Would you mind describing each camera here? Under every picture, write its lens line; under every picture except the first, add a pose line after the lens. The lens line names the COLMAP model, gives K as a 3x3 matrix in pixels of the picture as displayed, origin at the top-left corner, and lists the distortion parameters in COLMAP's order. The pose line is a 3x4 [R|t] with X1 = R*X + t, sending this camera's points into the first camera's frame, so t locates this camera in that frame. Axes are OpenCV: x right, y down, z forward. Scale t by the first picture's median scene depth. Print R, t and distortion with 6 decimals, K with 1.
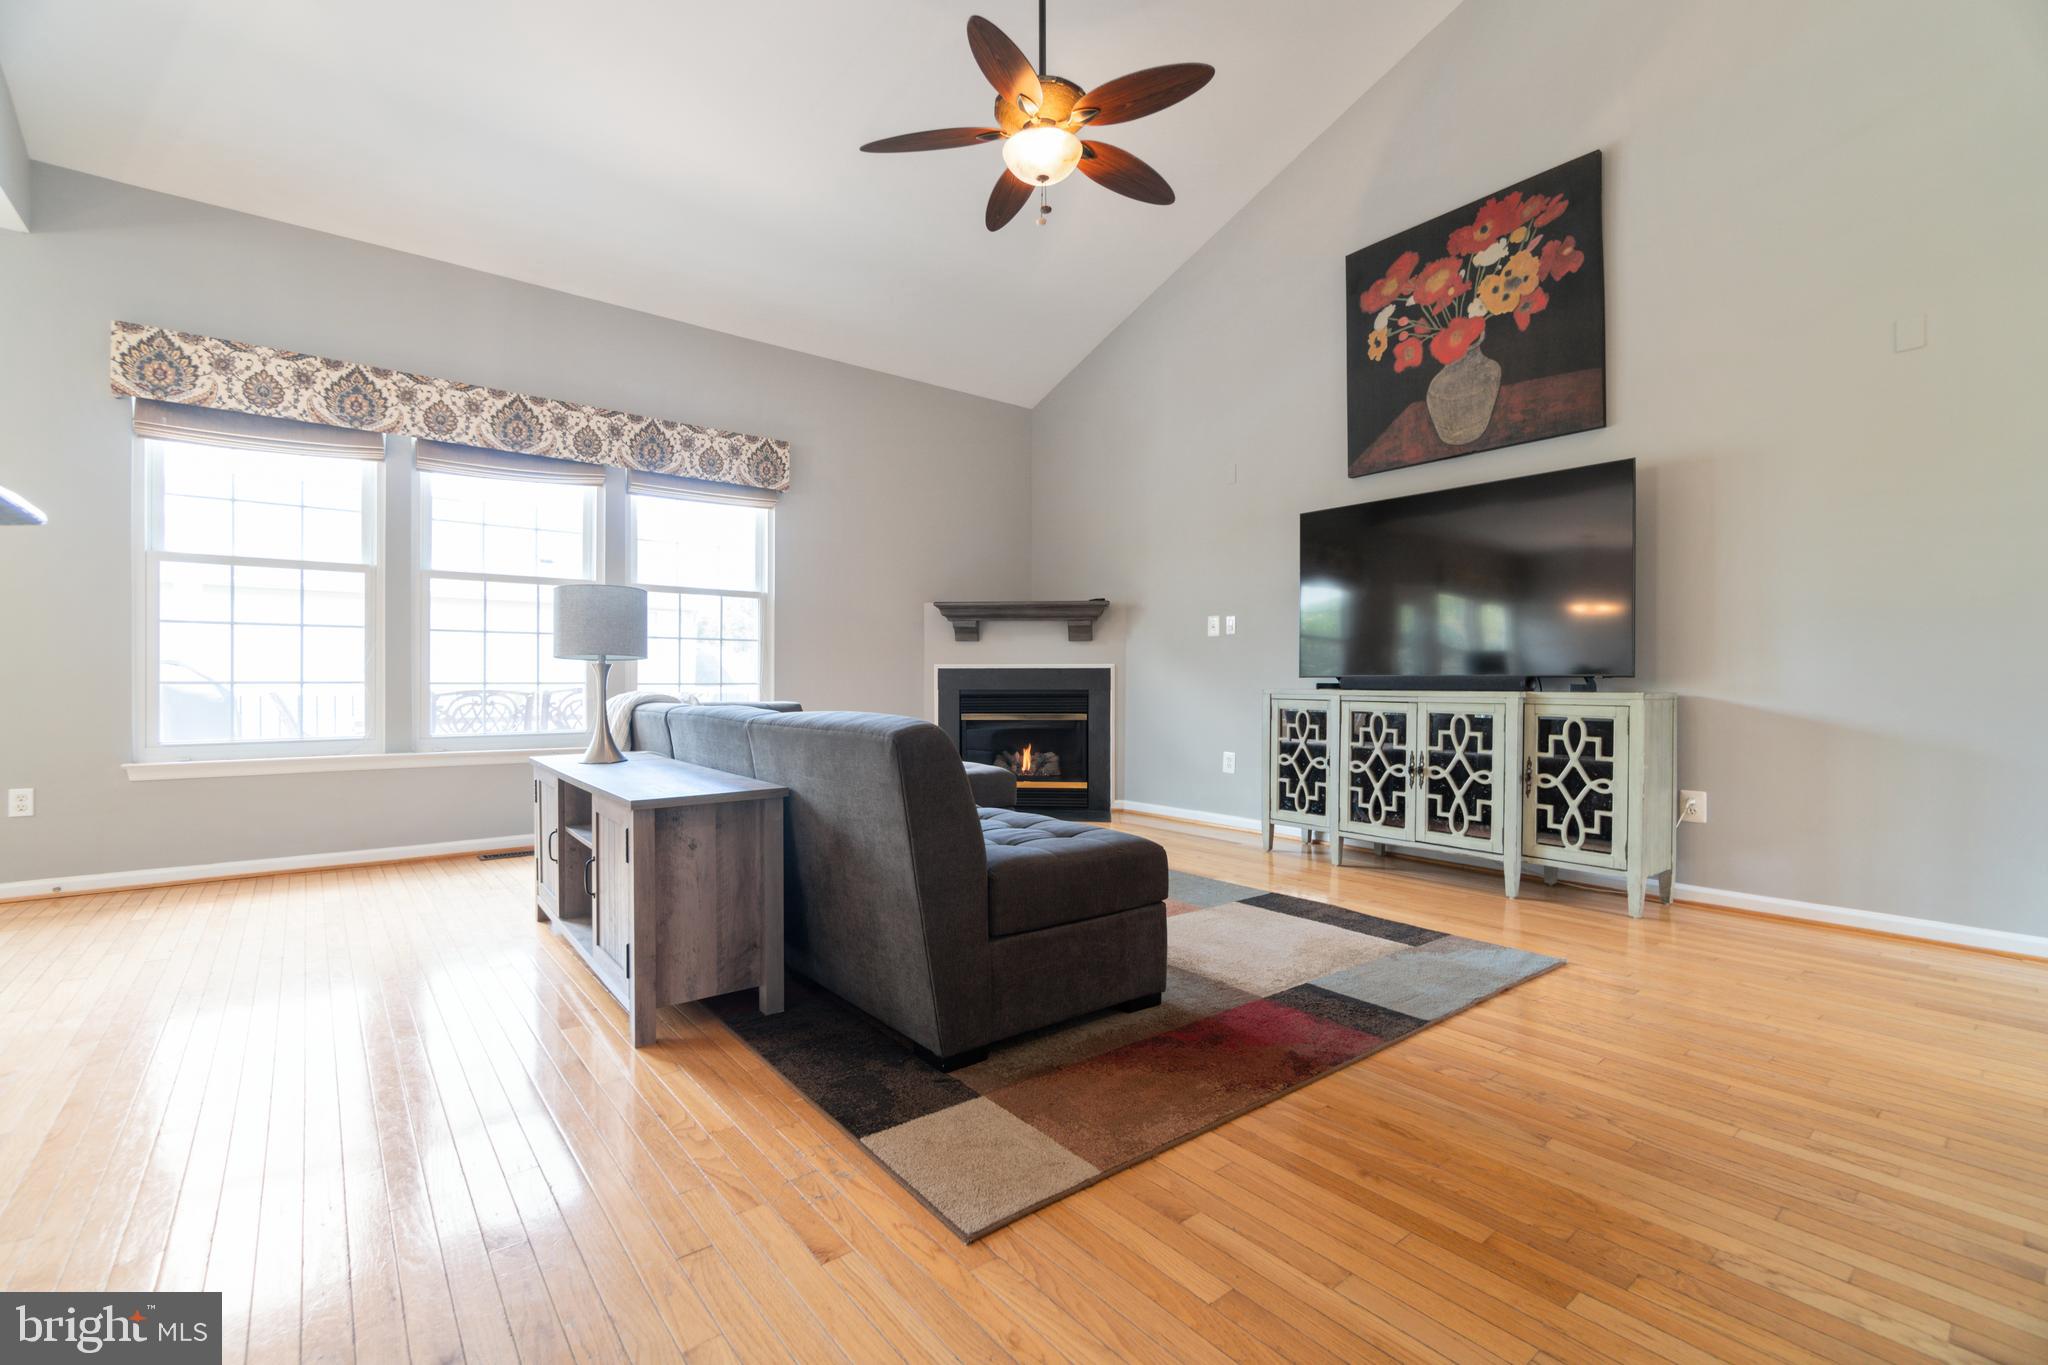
lens RADIAL K [[880.5, 0, 1001.8], [0, 880.5, 677.4], [0, 0, 1]] dist [-0.003888, 0.000463]
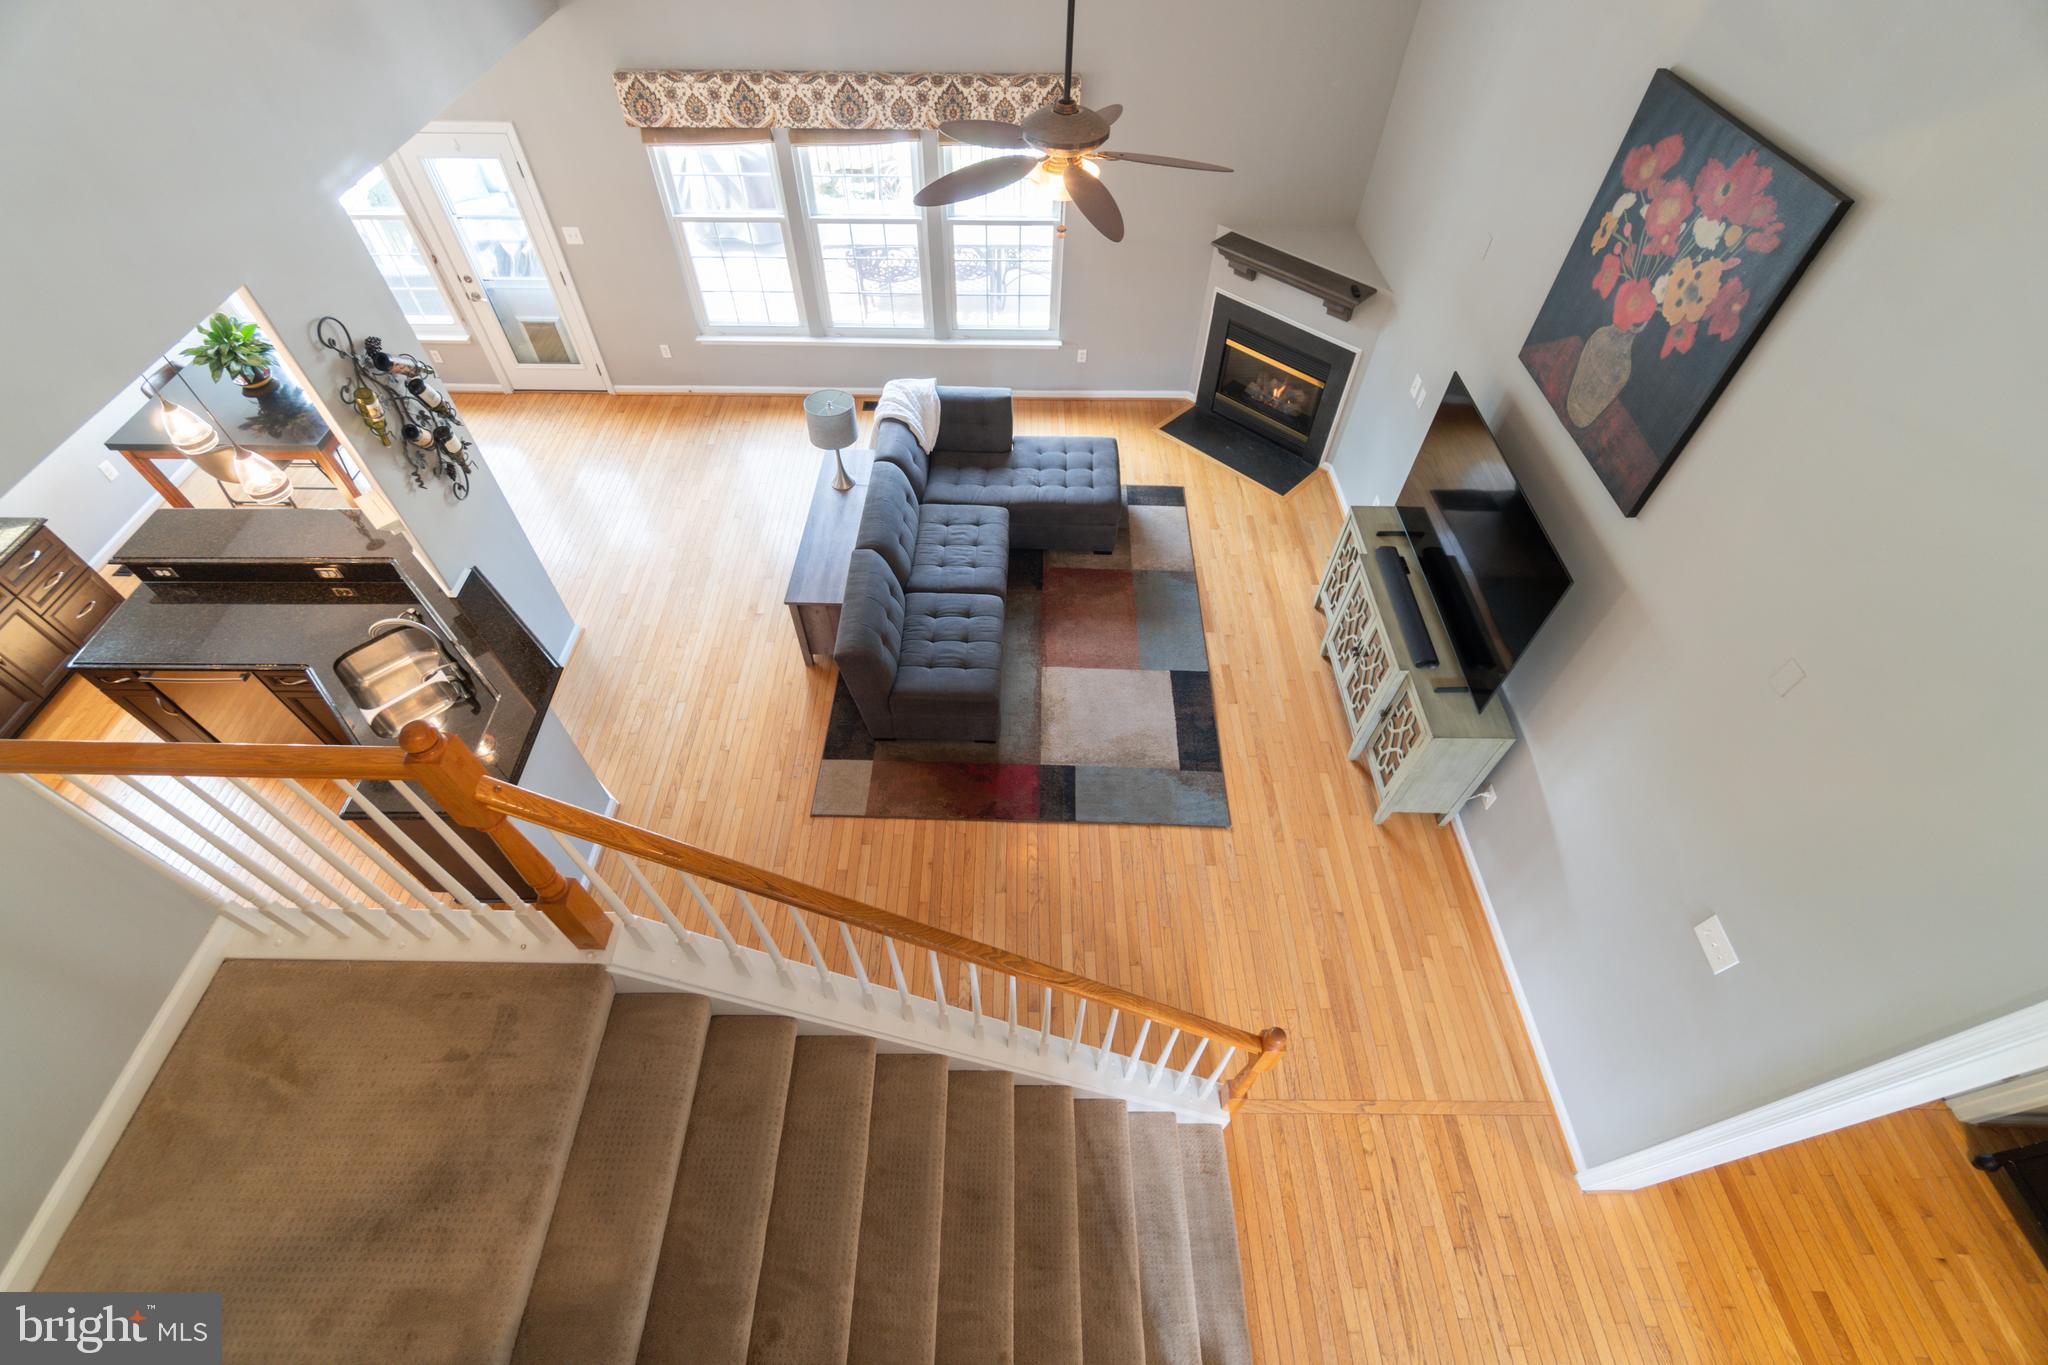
lens RADIAL K [[879.1, 0, 998.5], [0, 879.1, 670.4], [0, 0, 1]] dist [0.000967, 0.000295]
pose [[0.777674, 0.482135, -0.403447, 0.631767], [0.004316, 0.637640, 0.770323, -0.912765], [0.628653, -0.600801, 0.493795, 0.032900]]
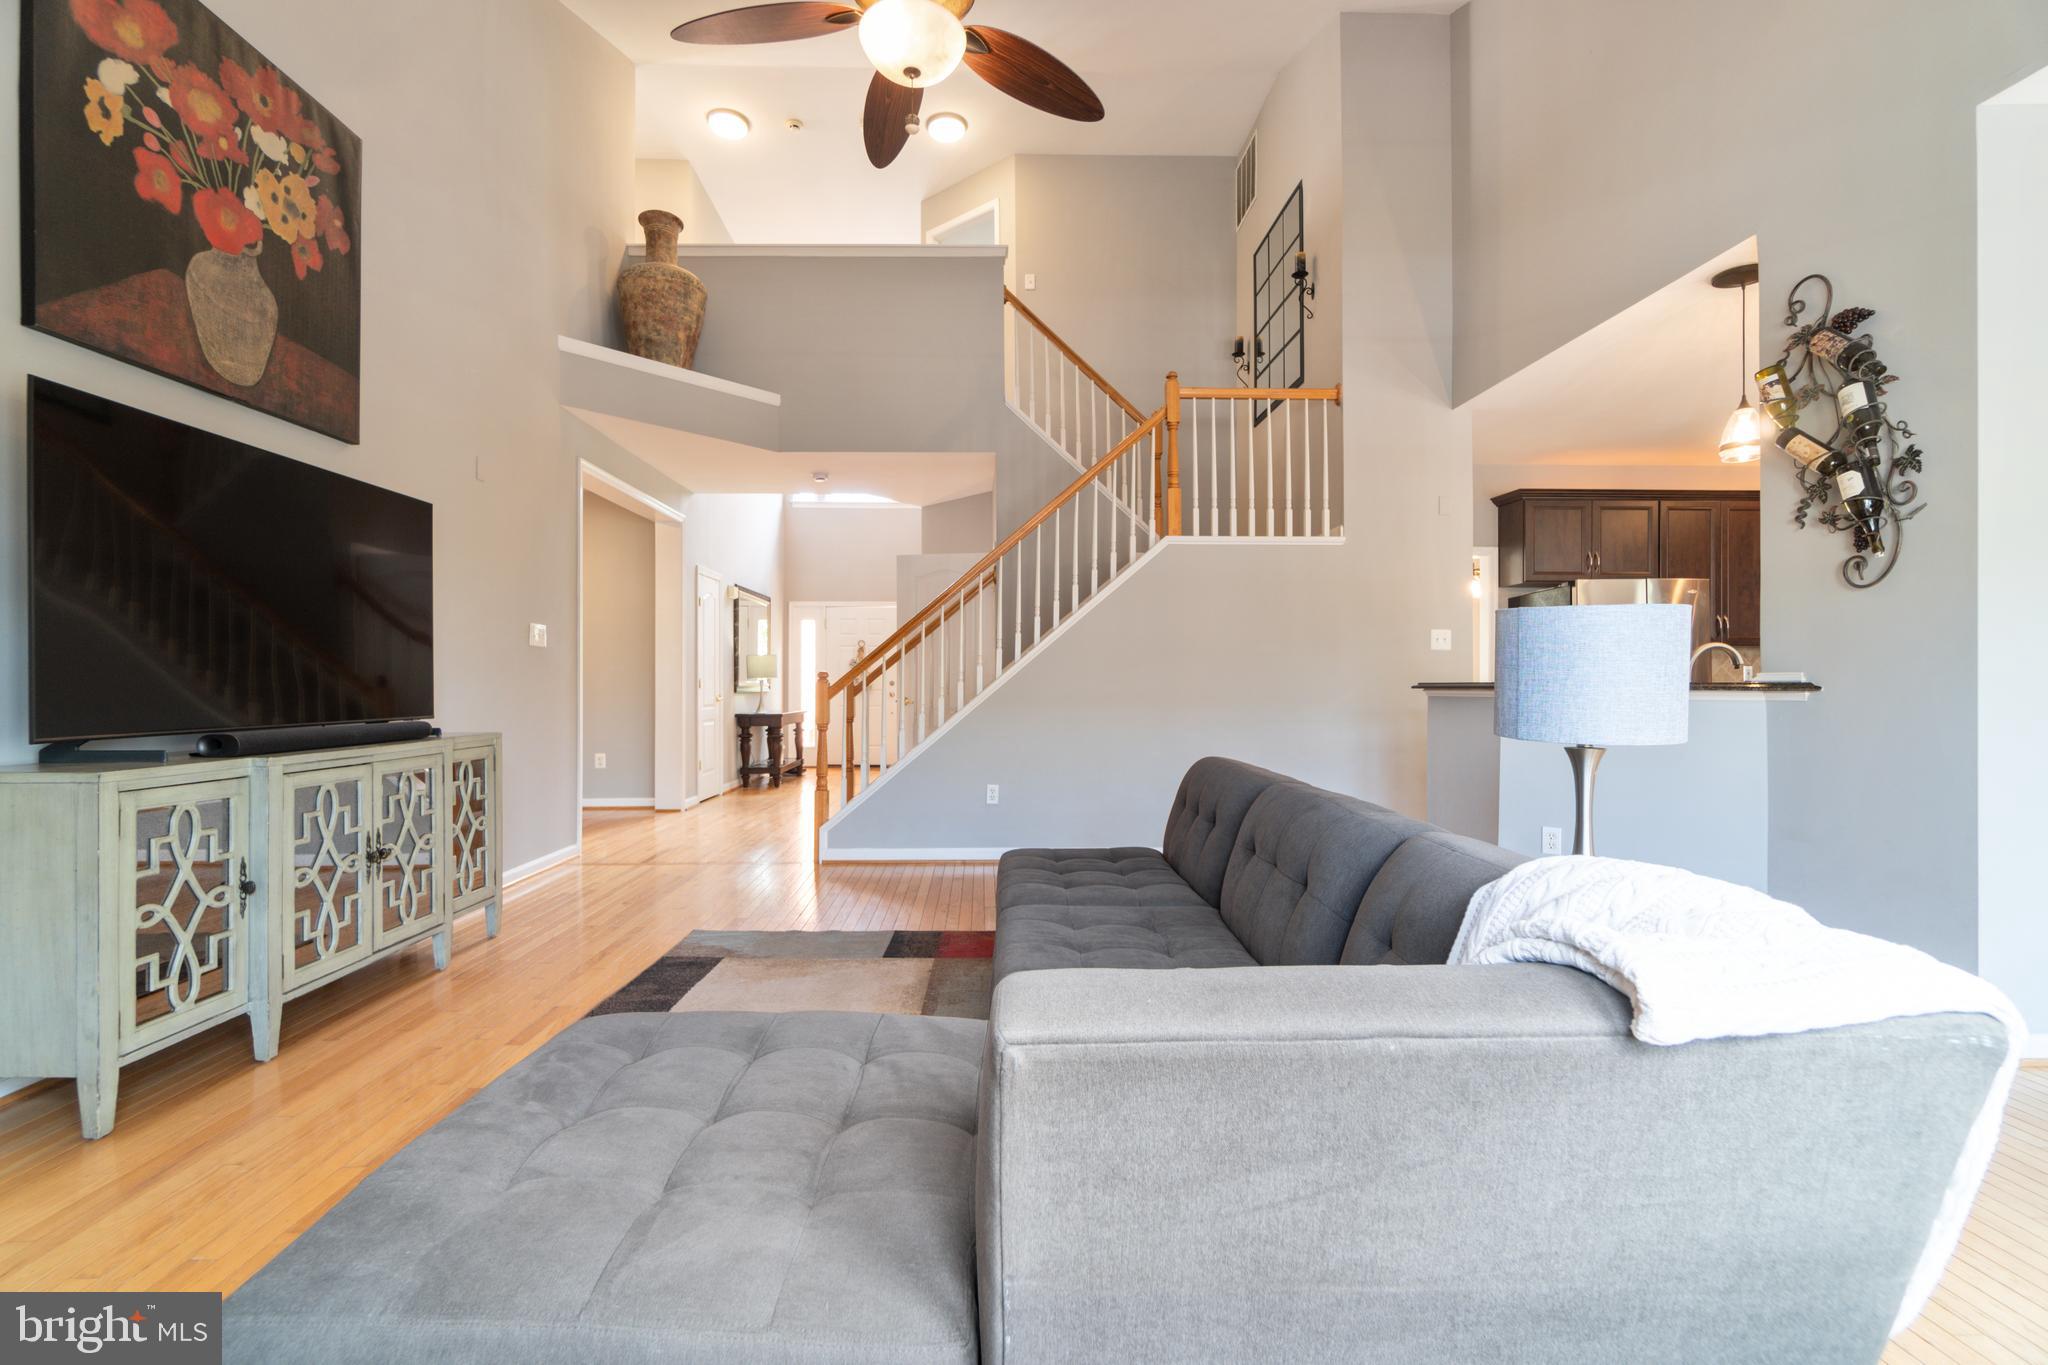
lens RADIAL K [[887.7, 0, 986.7], [0, 887.7, 681.3], [0, 0, 1]] dist [0.000010, -0.000240]
pose [[-0.788221, 0.005016, 0.615372, -0.400093], [0.003306, 0.999987, -0.003916, -0.035669], [-0.615383, -0.001052, -0.788227, 1.347078]]
